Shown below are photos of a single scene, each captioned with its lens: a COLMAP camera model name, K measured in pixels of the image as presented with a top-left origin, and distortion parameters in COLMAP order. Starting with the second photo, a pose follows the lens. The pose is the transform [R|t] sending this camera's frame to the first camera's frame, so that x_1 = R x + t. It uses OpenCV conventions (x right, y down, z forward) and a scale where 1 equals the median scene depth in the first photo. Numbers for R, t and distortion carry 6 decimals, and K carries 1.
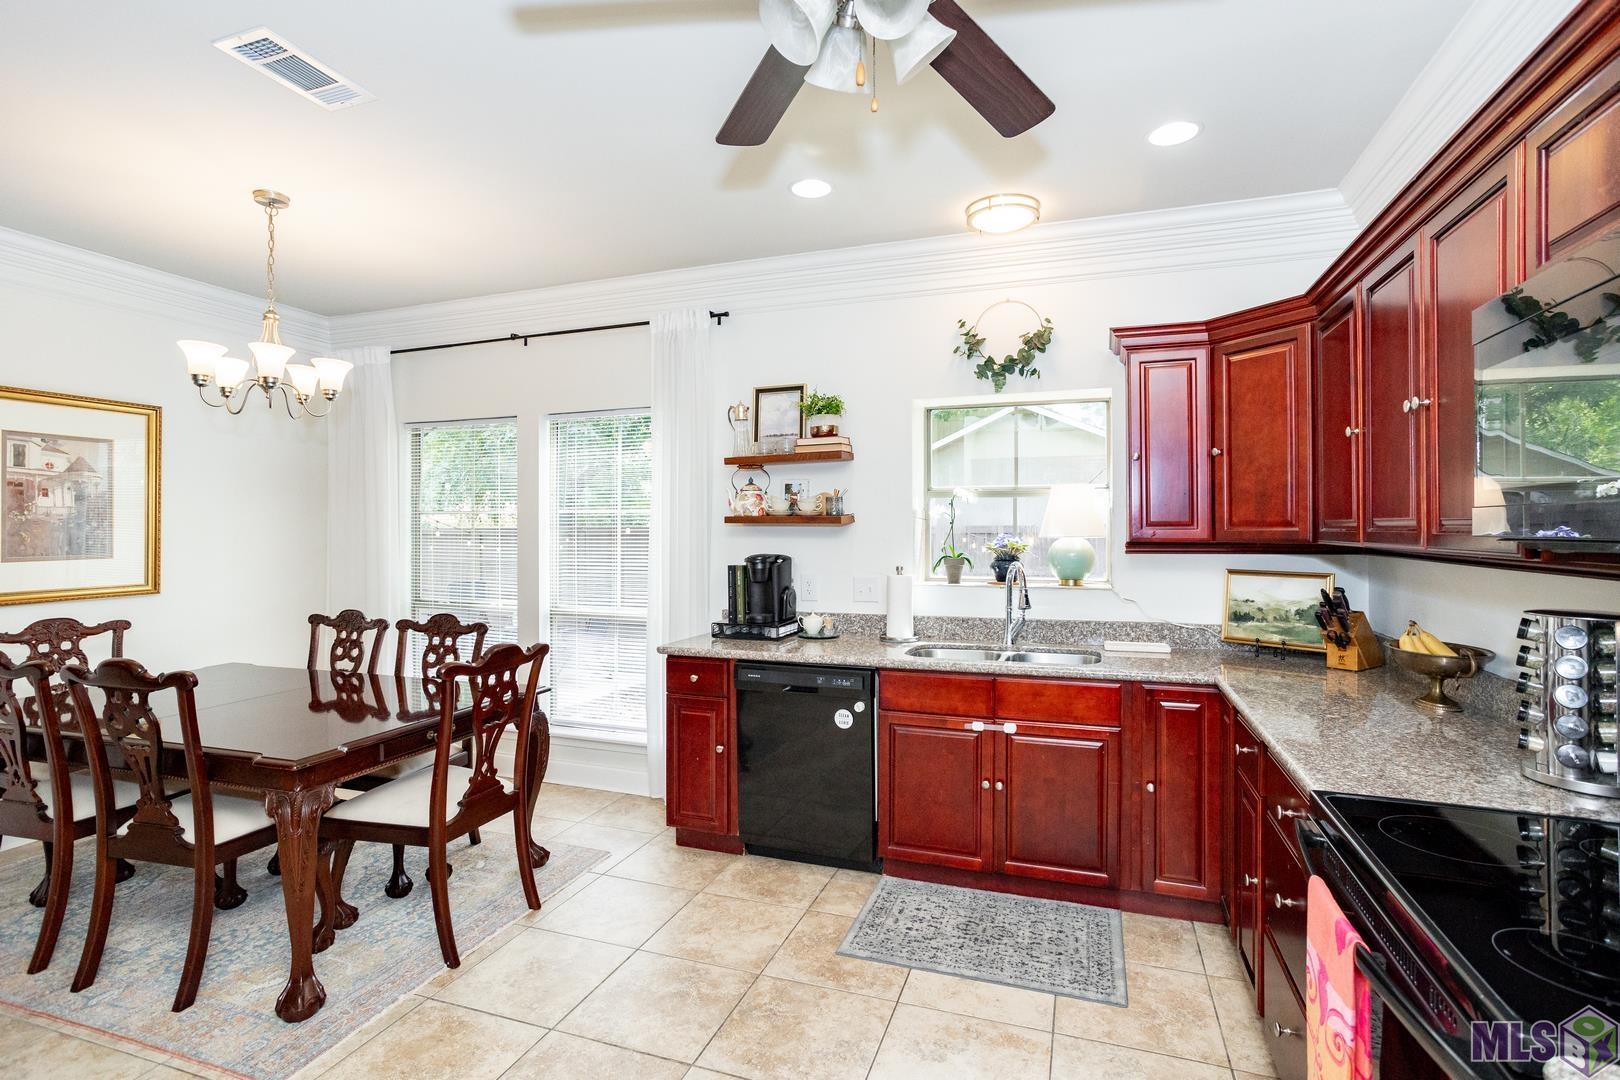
lens RADIAL K [[781.1, 0, 818.7], [0, 781.1, 532.9], [0, 0, 1]] dist [-0.052716, 0.037214]
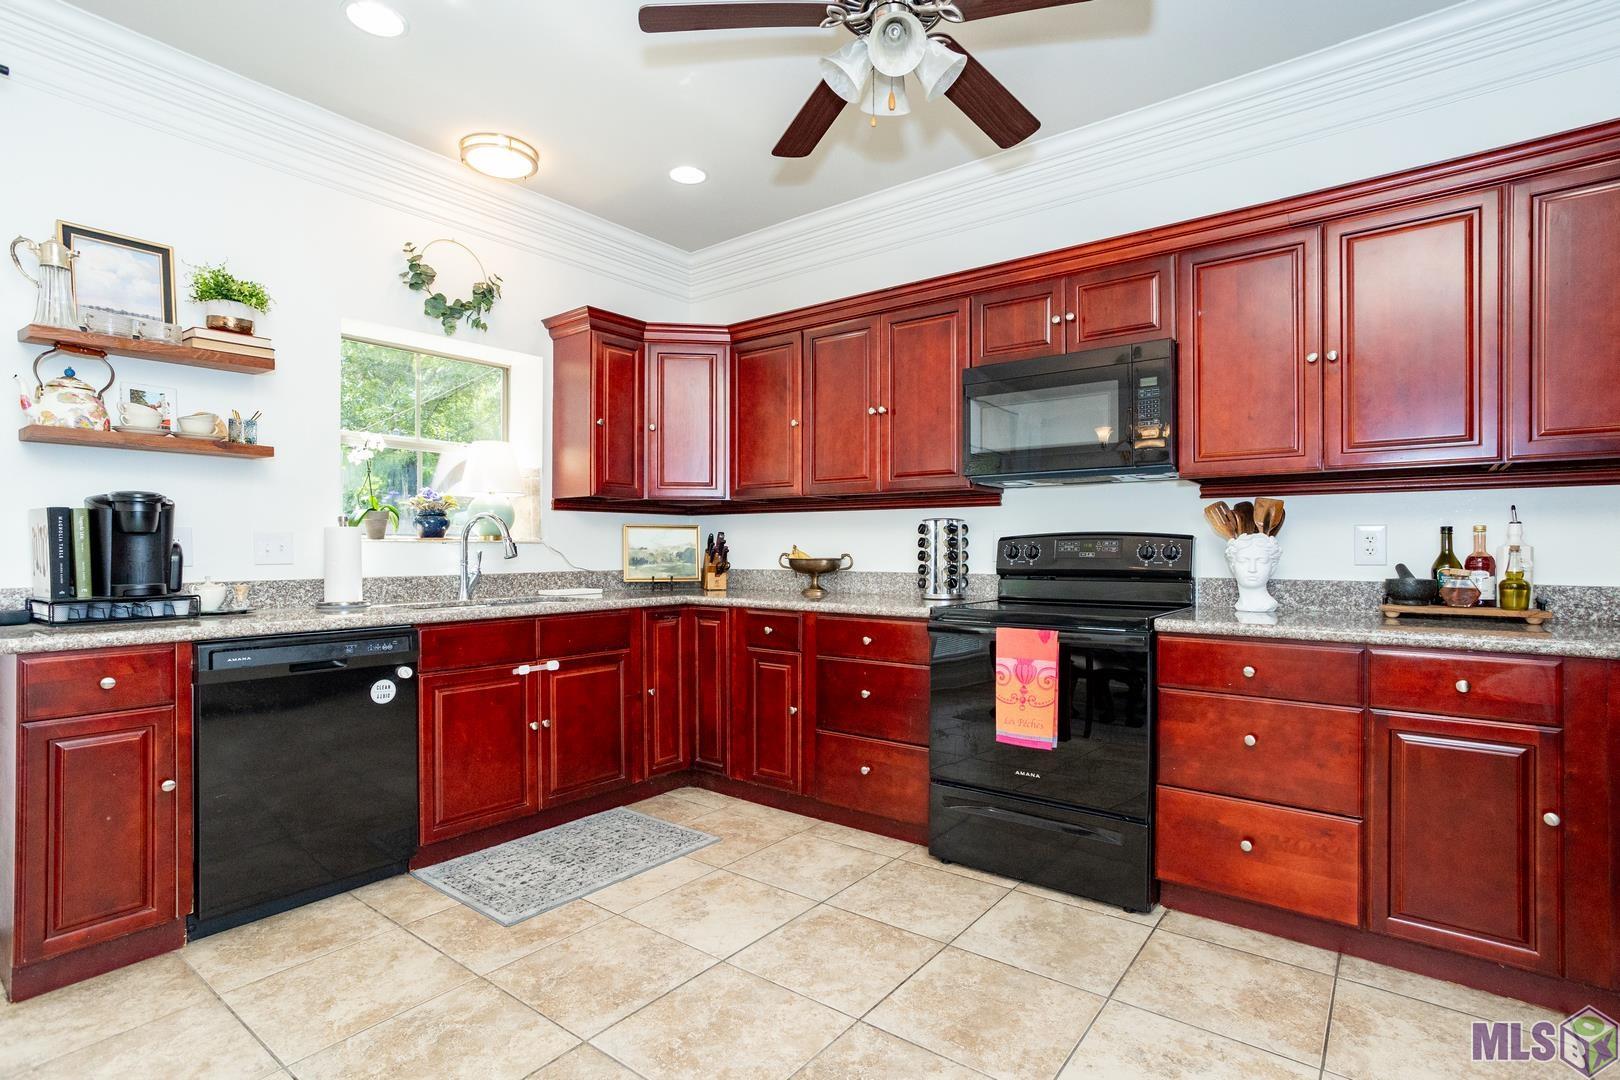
lens RADIAL K [[801.6, 0, 808.9], [0, 801.6, 564.2], [0, 0, 1]] dist [-0.053388, 0.040671]
pose [[0.310961, -0.017052, 0.950270, -0.594996], [0.004555, 0.999854, 0.016451, 0.089879], [-0.950412, -0.000787, 0.310993, 0.309759]]
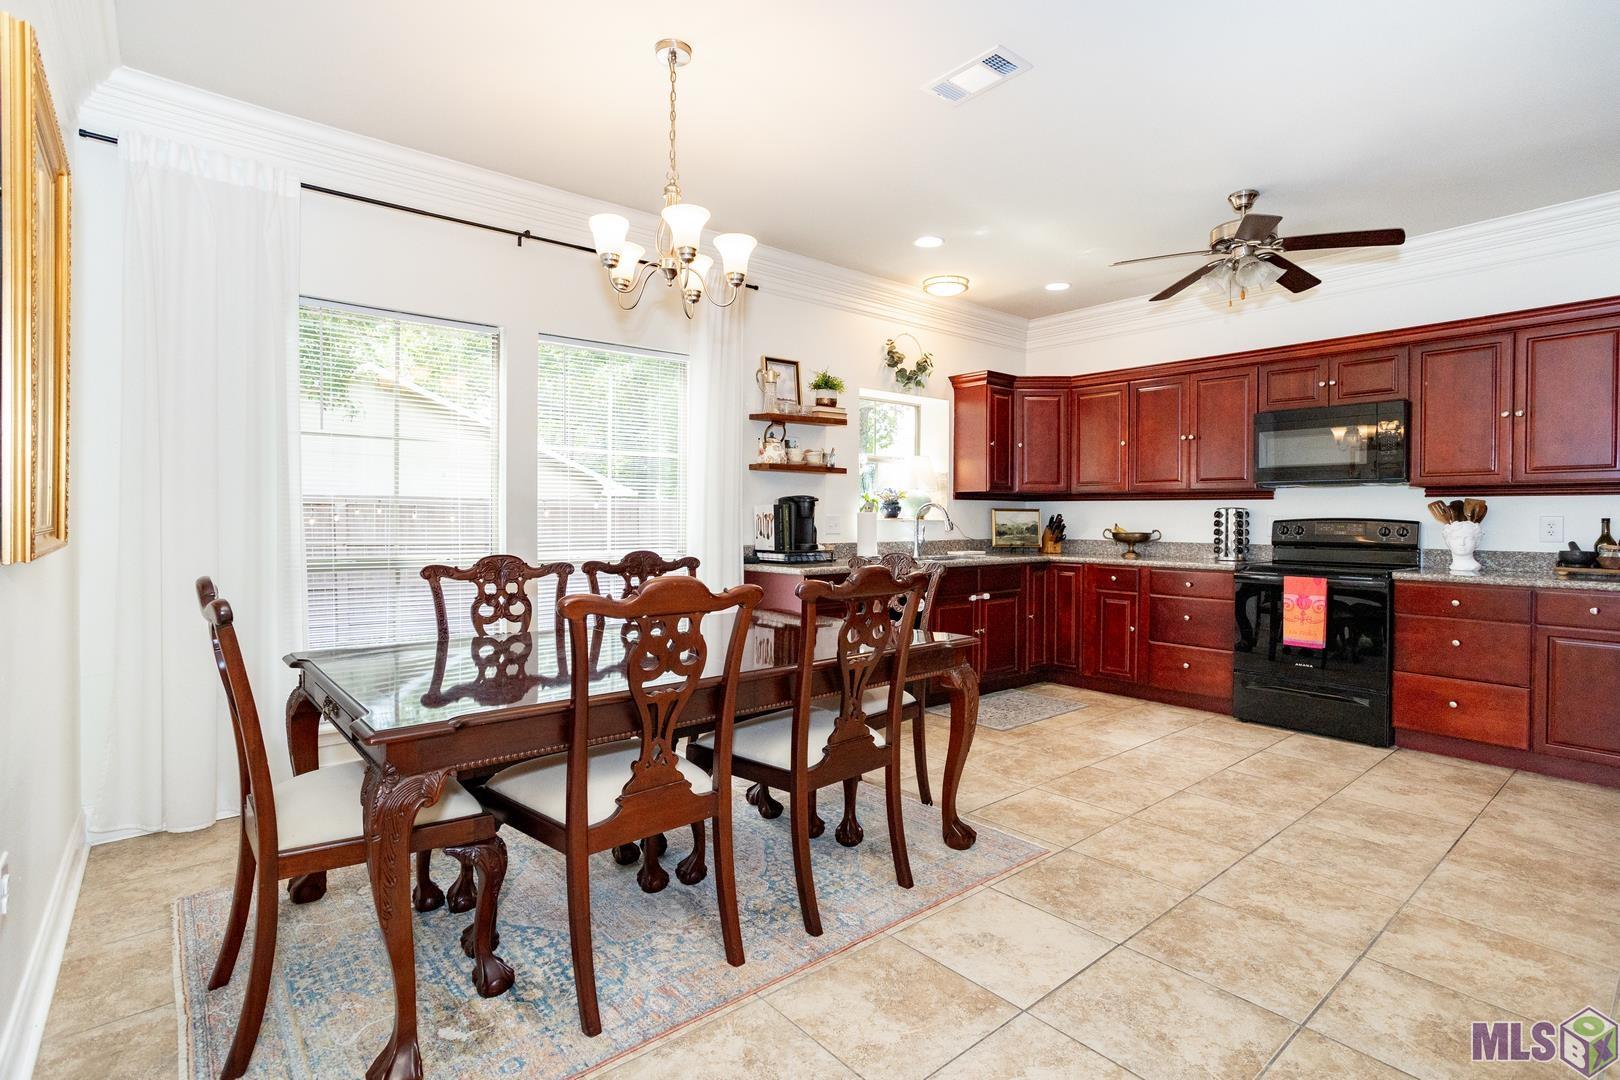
lens RADIAL K [[787.2, 0, 815.2], [0, 787.2, 525.6], [0, 0, 1]] dist [-0.053469, 0.035320]
pose [[0.510098, -0.004853, 0.860102, -1.291935], [-0.002721, 0.999970, 0.007256, 0.075036], [-0.860112, -0.006041, 0.510070, 0.393805]]
